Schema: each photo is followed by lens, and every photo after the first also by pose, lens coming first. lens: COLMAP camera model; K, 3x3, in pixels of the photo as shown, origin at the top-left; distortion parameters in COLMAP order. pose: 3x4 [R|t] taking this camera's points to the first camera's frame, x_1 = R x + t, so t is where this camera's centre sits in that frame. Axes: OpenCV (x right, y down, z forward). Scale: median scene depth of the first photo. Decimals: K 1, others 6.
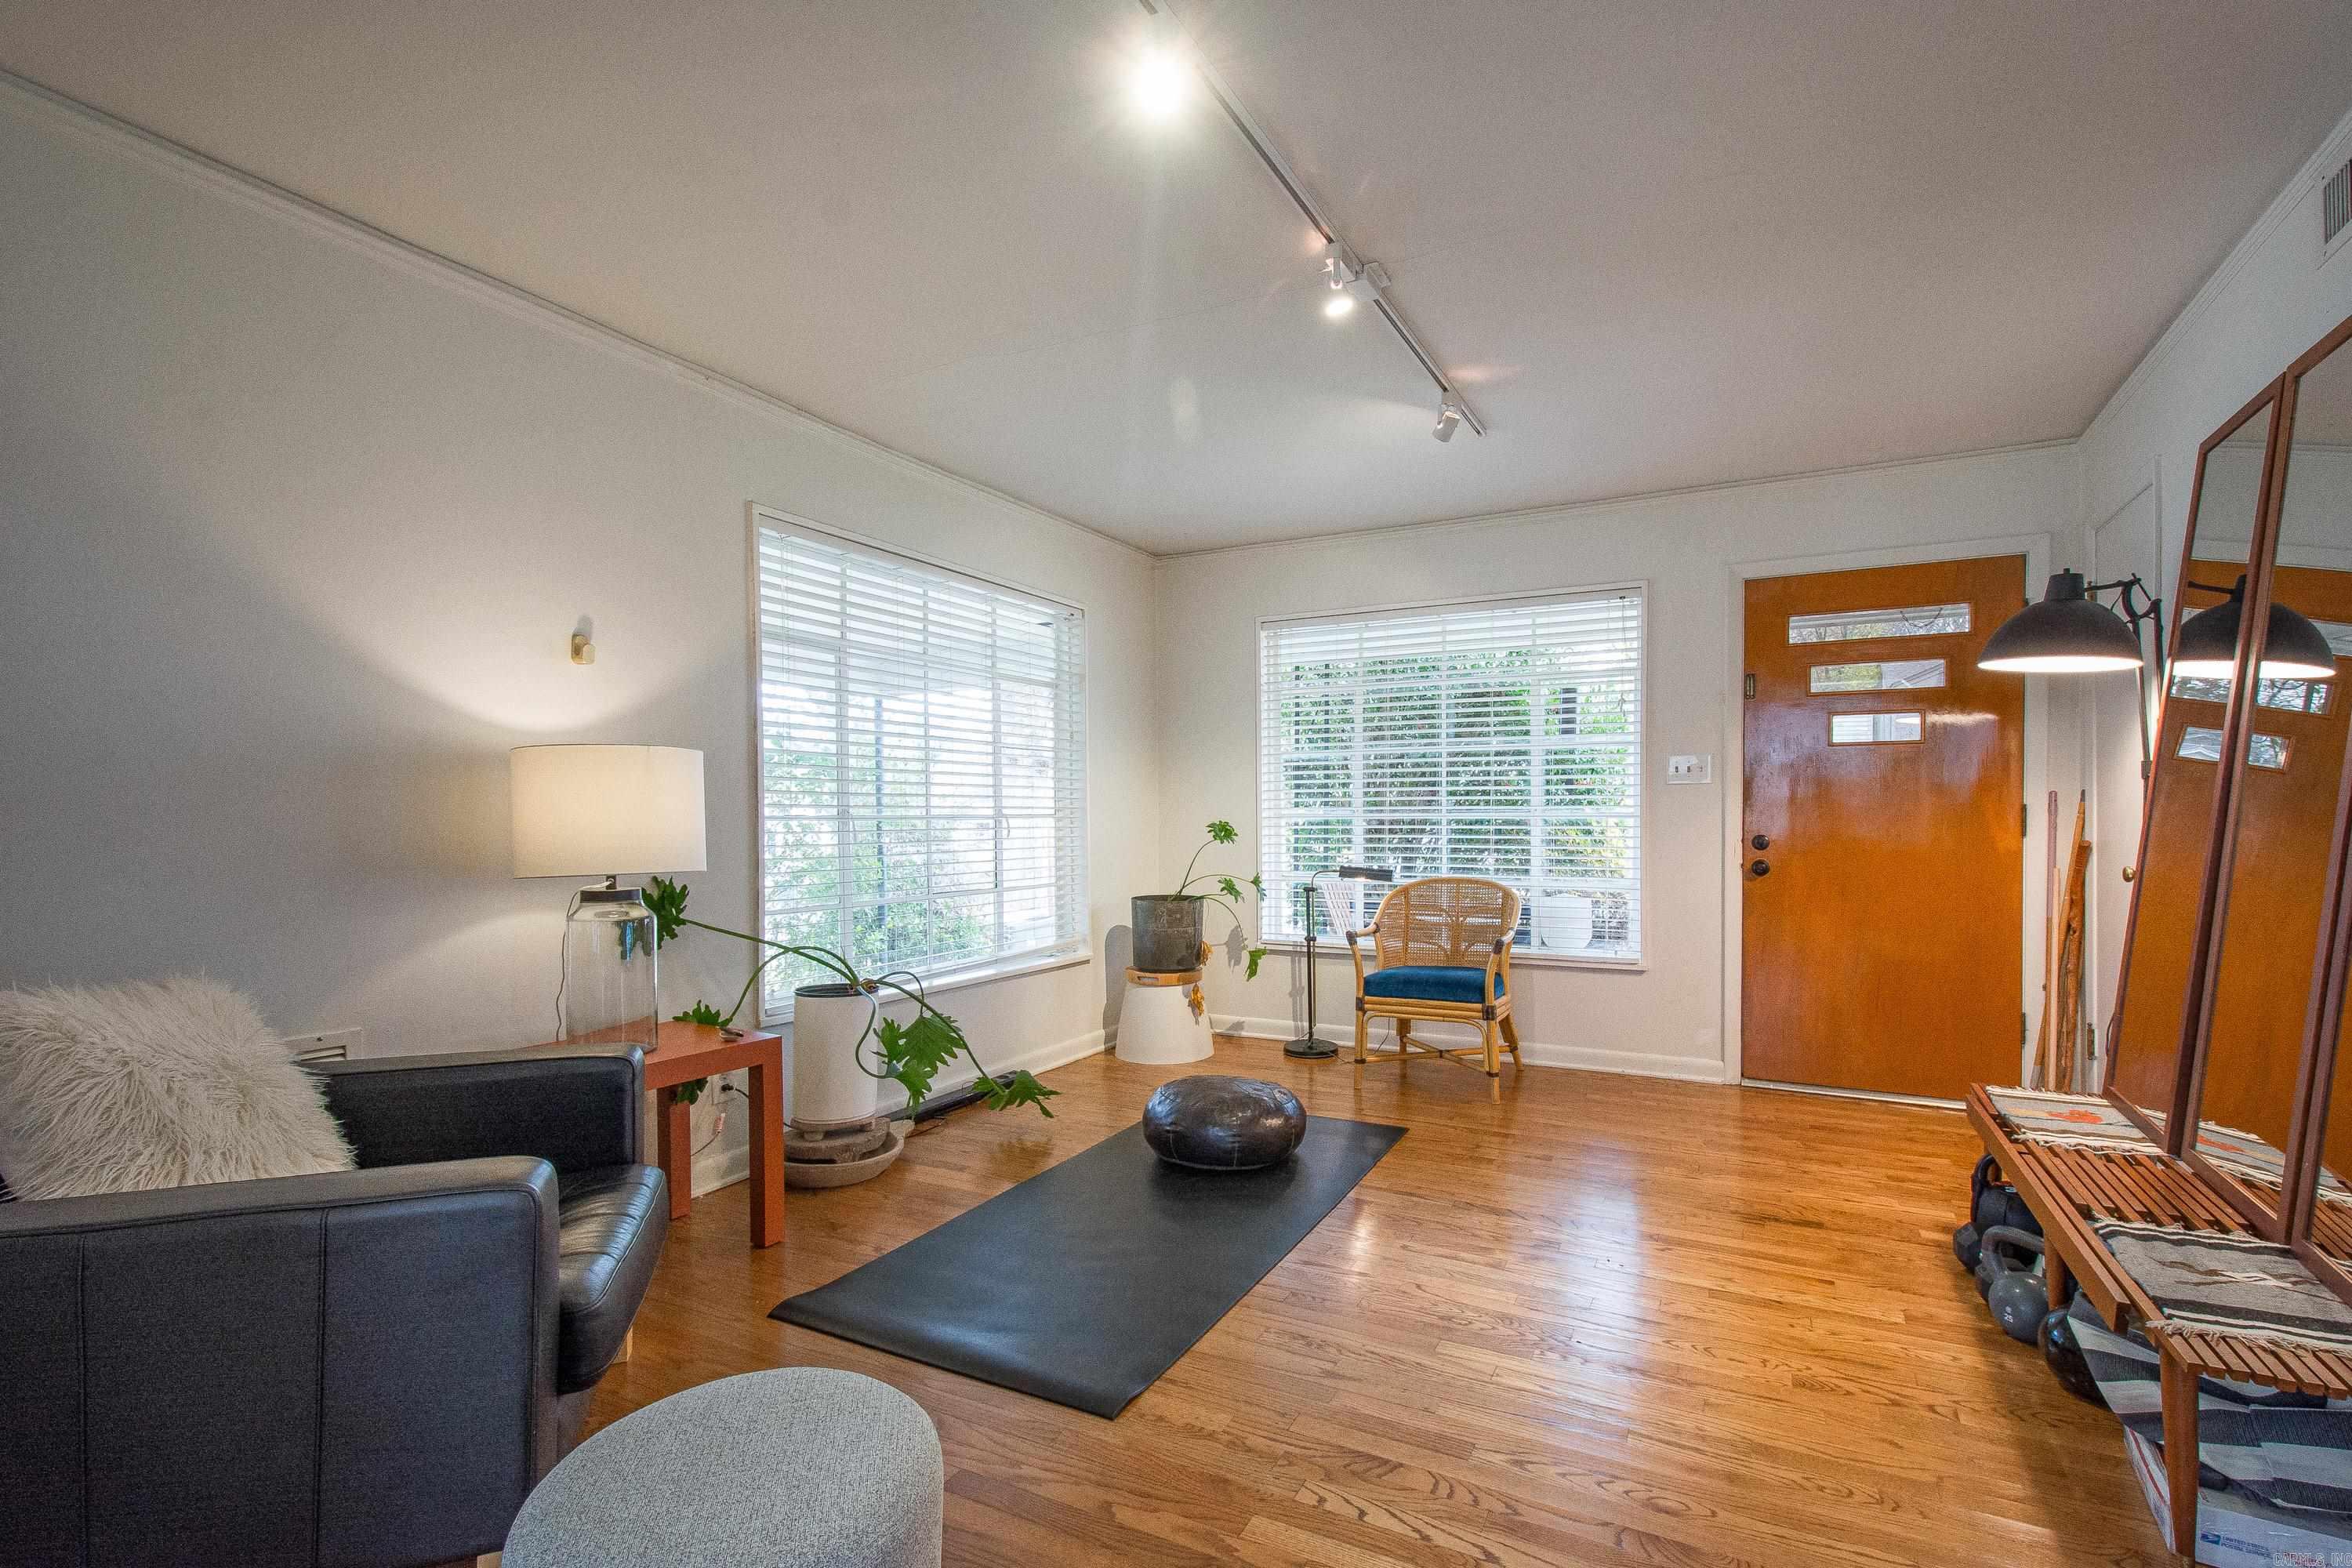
lens RADIAL K [[1038.5, 0, 1238.4], [0, 1038.5, 829.4], [0, 0, 1]] dist [0.015361, -0.006147]
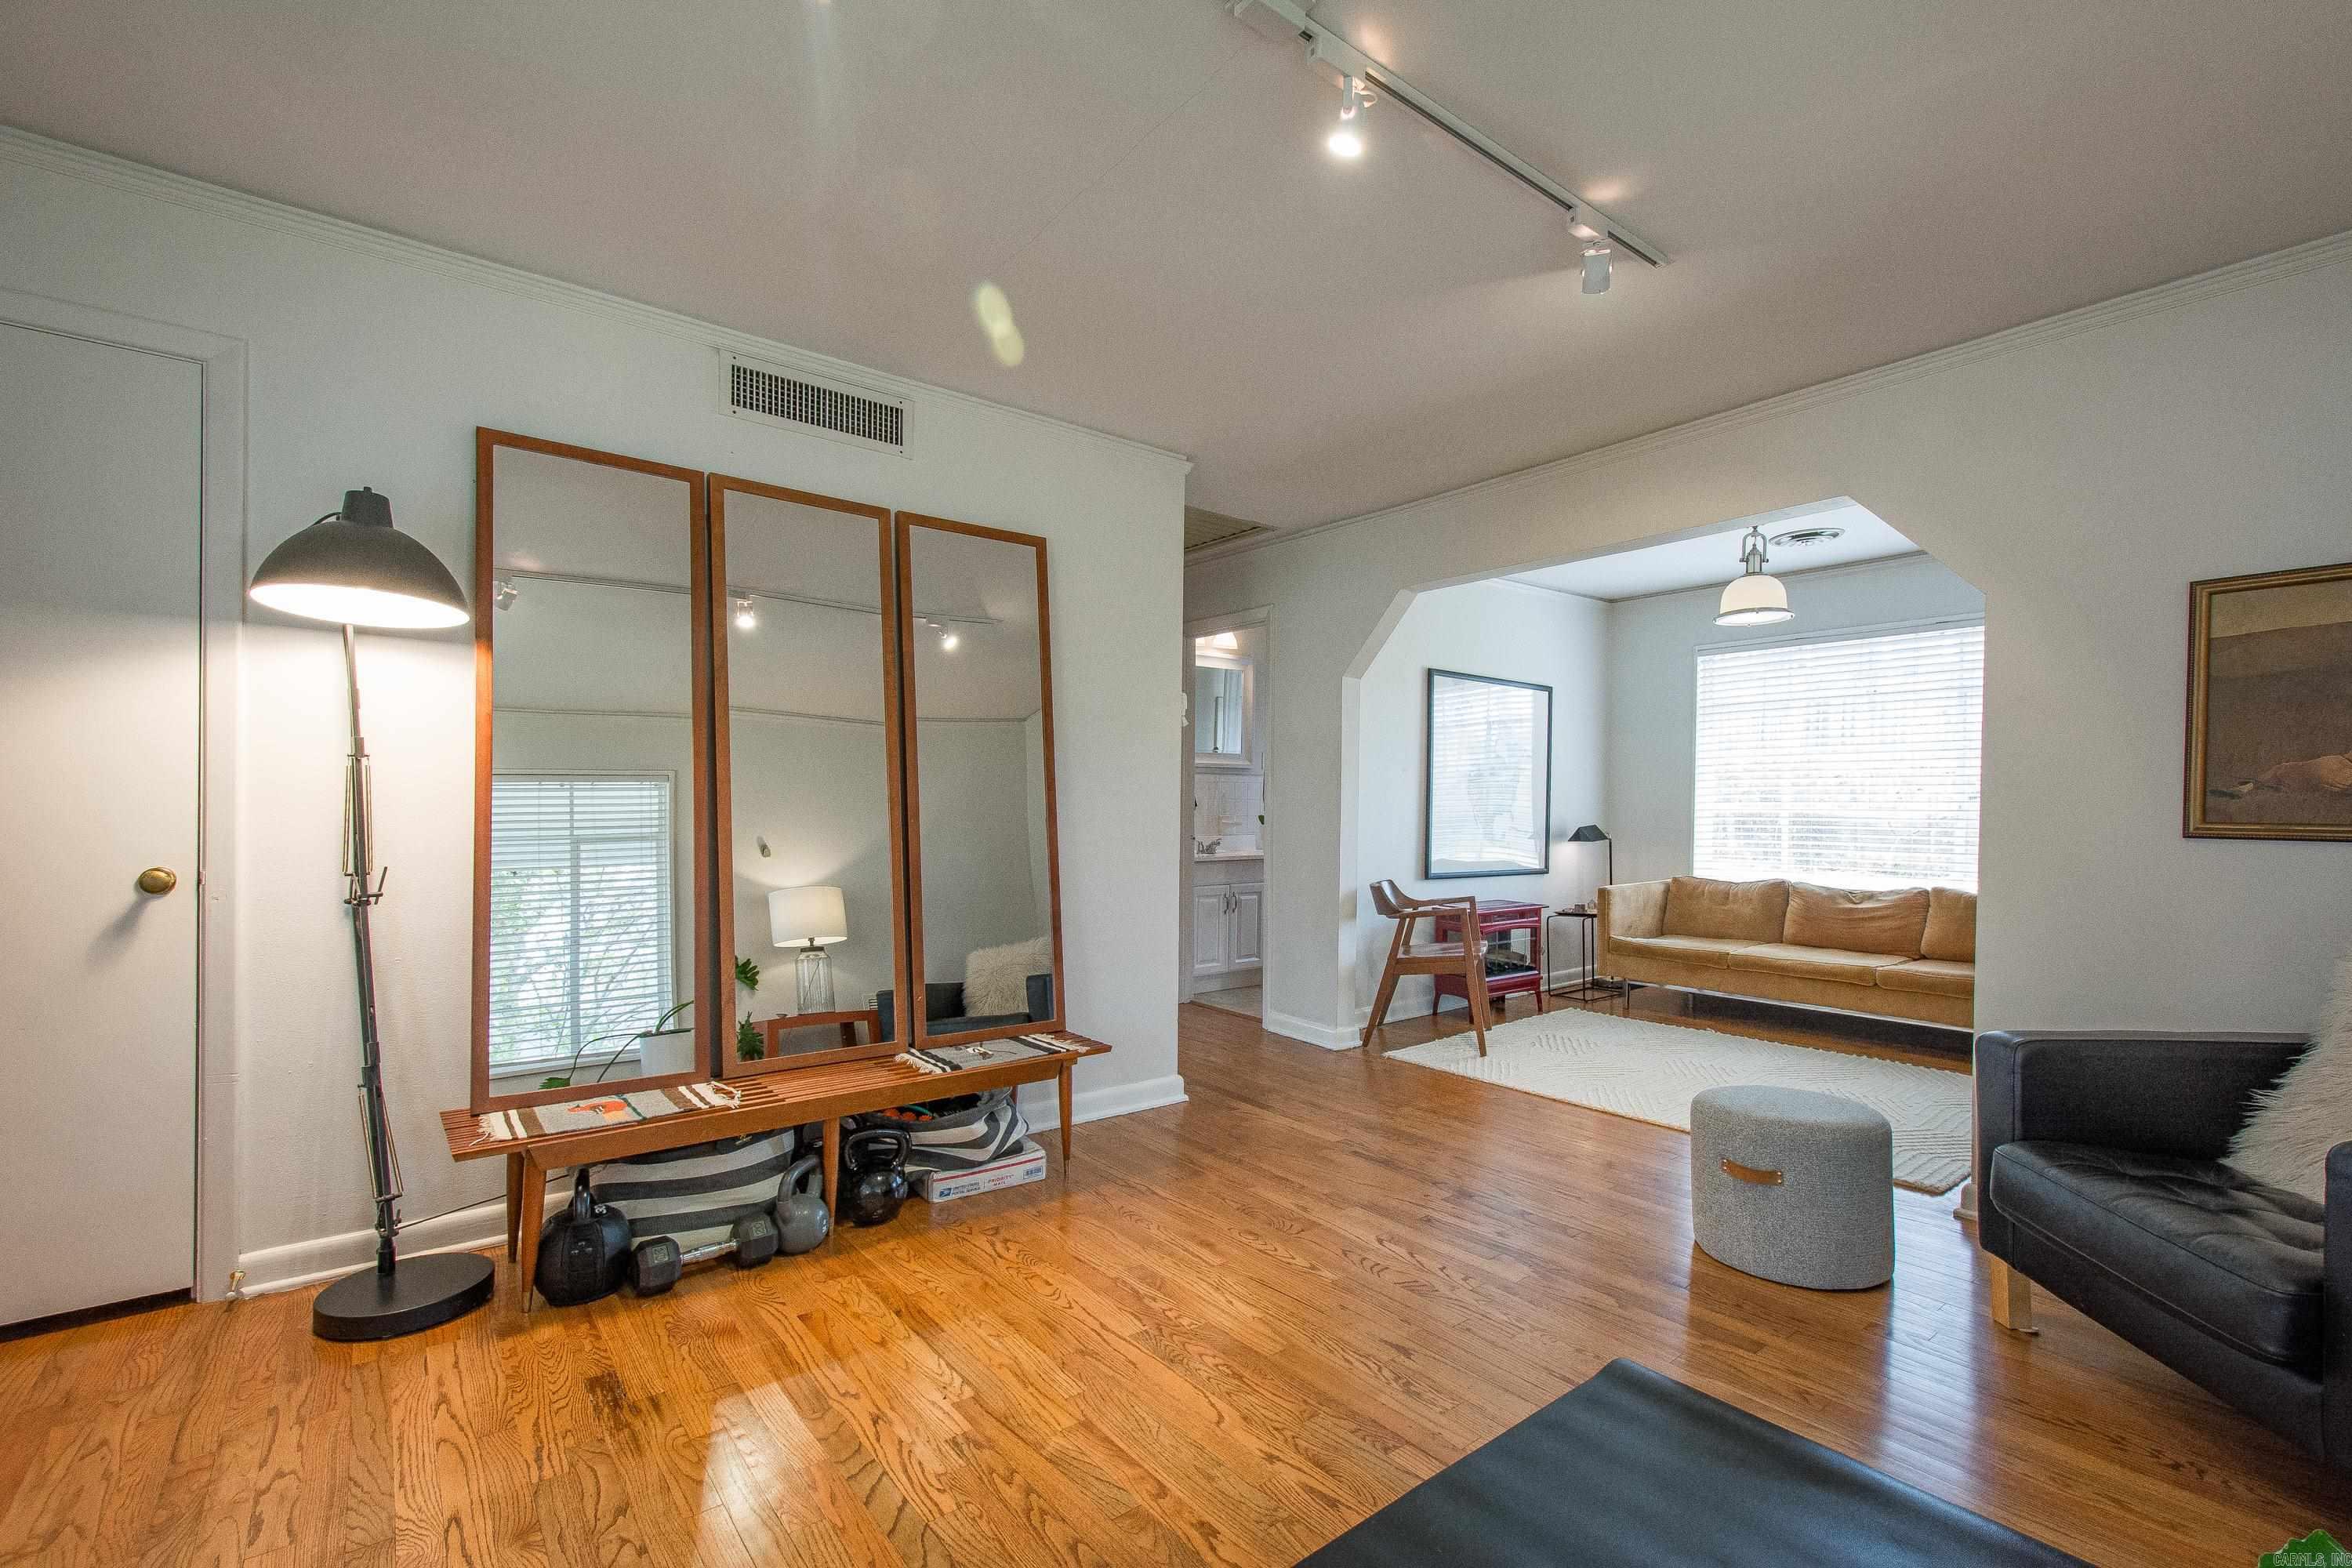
lens RADIAL K [[1038.5, 0, 1223.0], [0, 1038.5, 821.6], [0, 0, 1]] dist [0.015361, -0.006147]
pose [[-0.911922, -0.012787, 0.410164, -0.082381], [-0.003774, 0.999733, 0.022776, -0.014082], [-0.410346, 0.019221, -0.911727, 0.995942]]
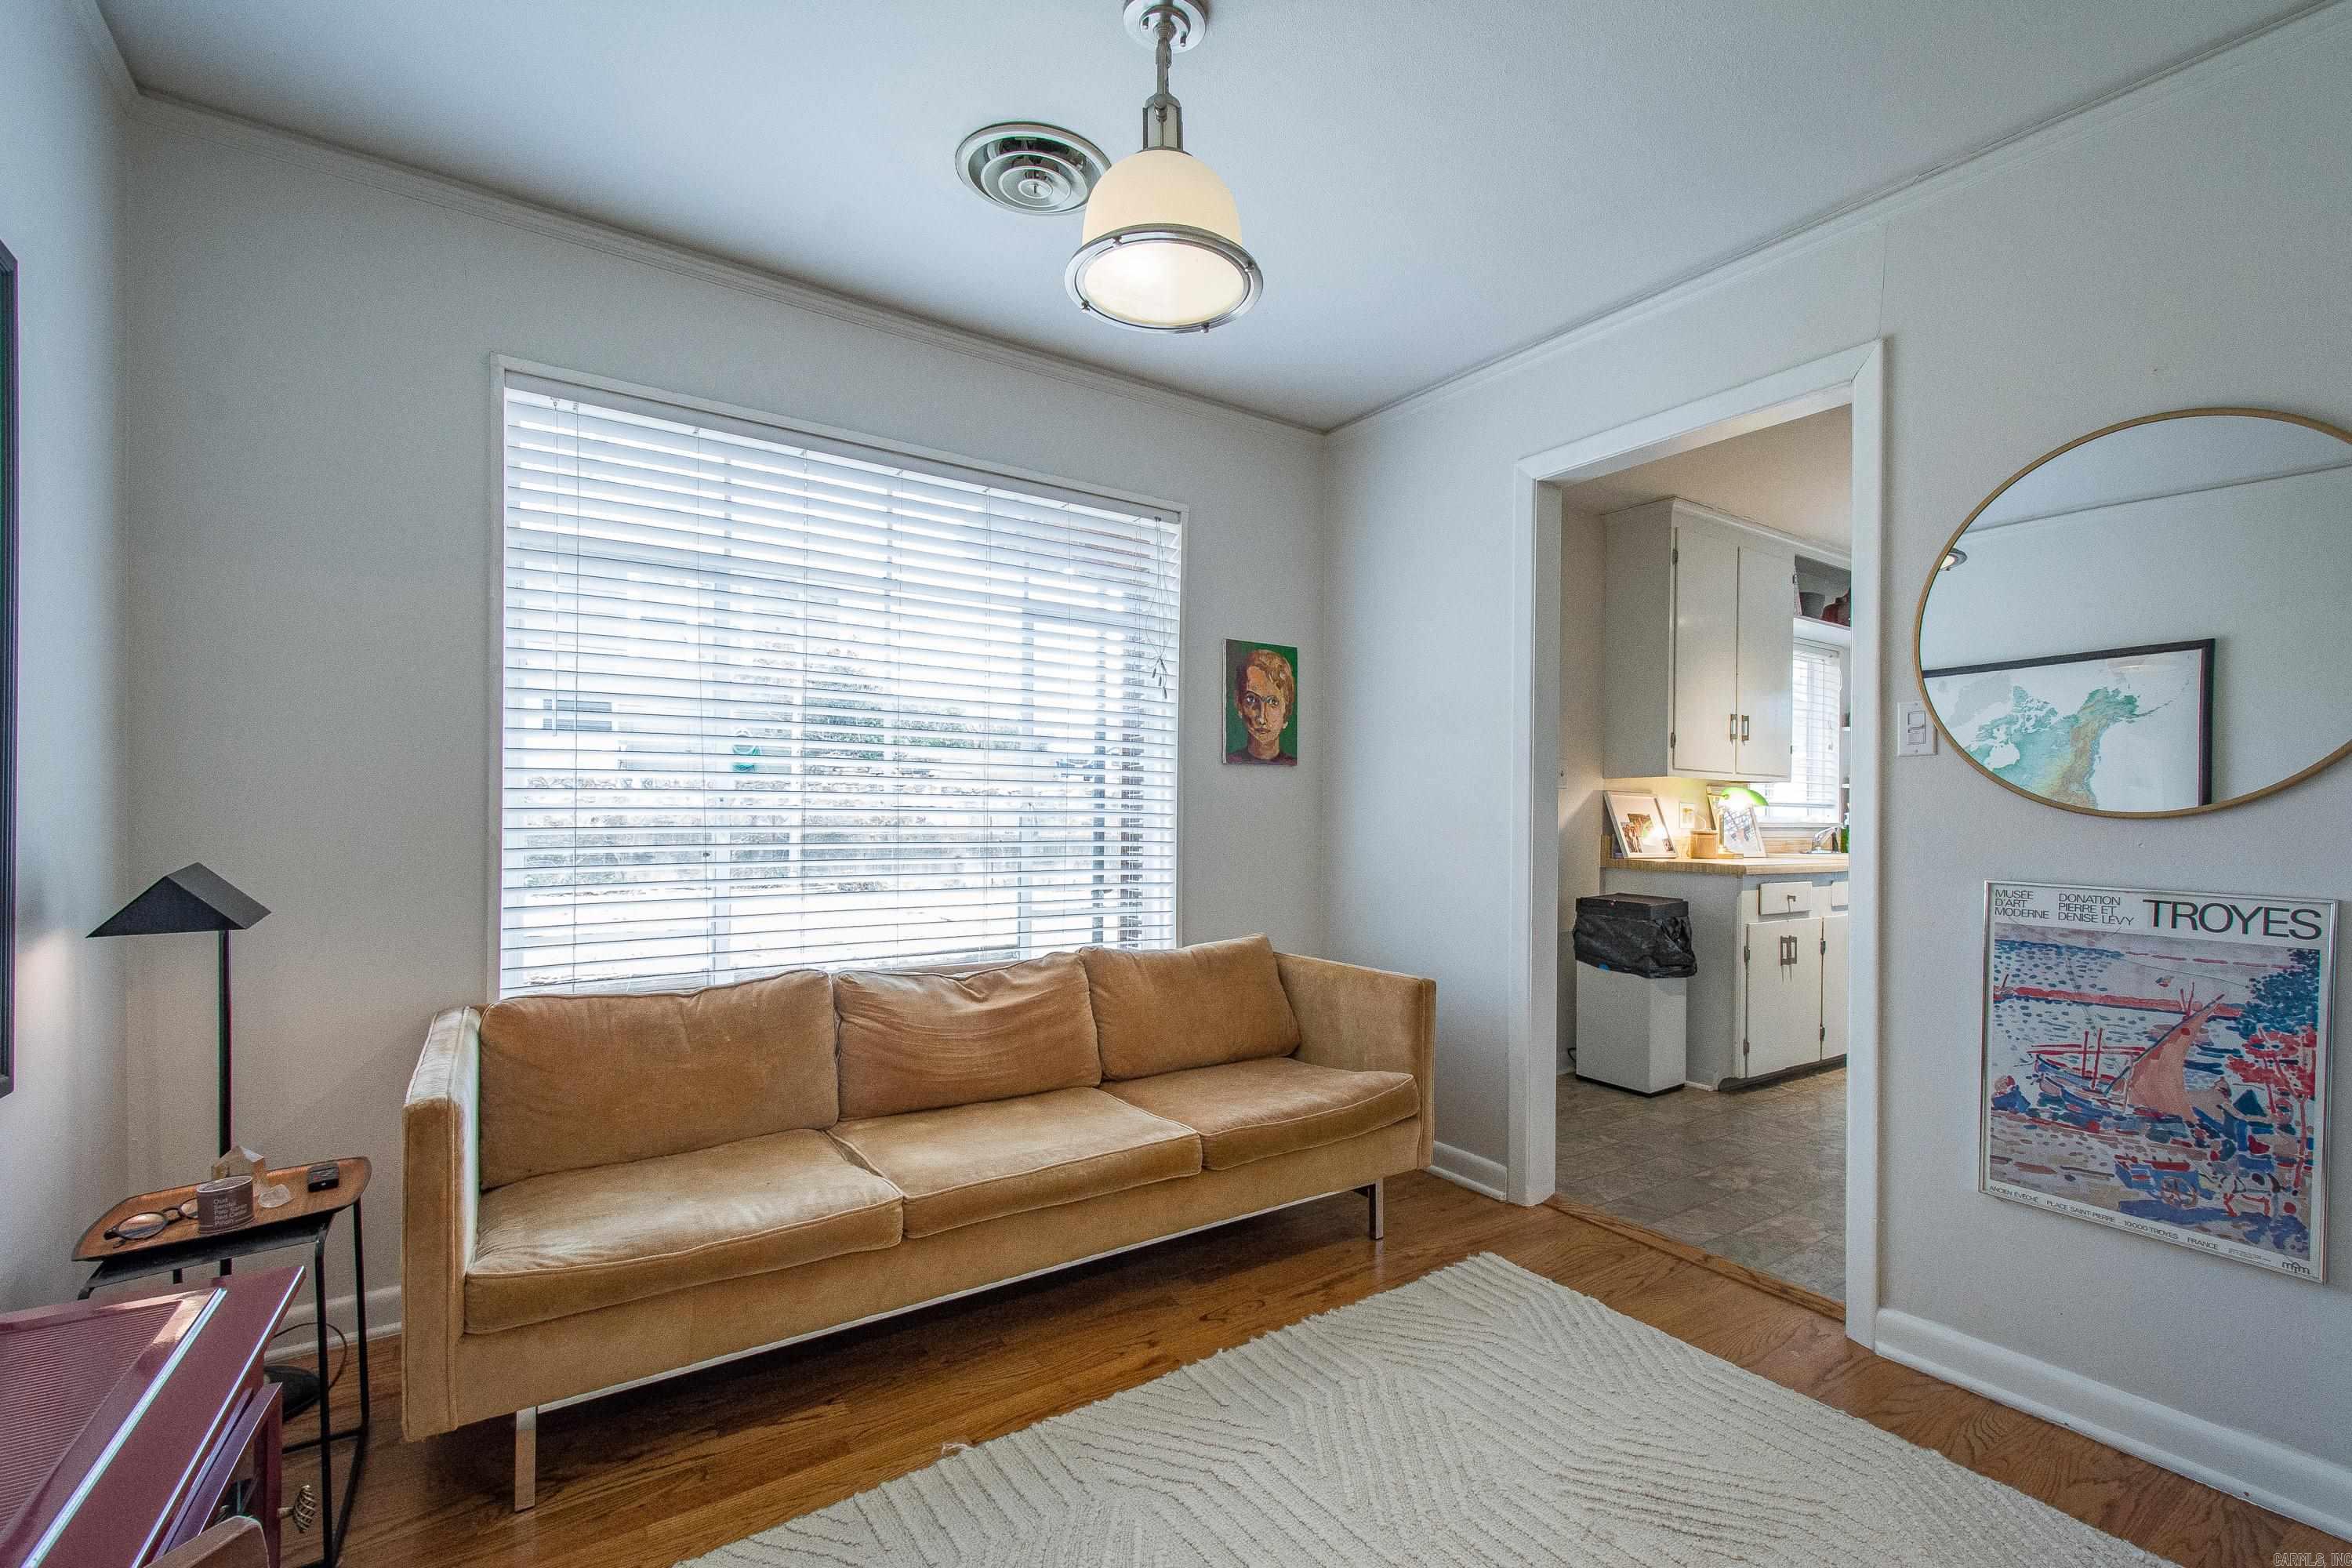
lens RADIAL K [[1038.5, 0, 1222.1], [0, 1038.5, 824.5], [0, 0, 1]] dist [0.015361, -0.006147]
pose [[-0.473866, 0.001767, -0.880595, 0.215239], [-0.014762, 0.999842, 0.009950, -0.002097], [0.880473, 0.017714, -0.473765, -0.060129]]
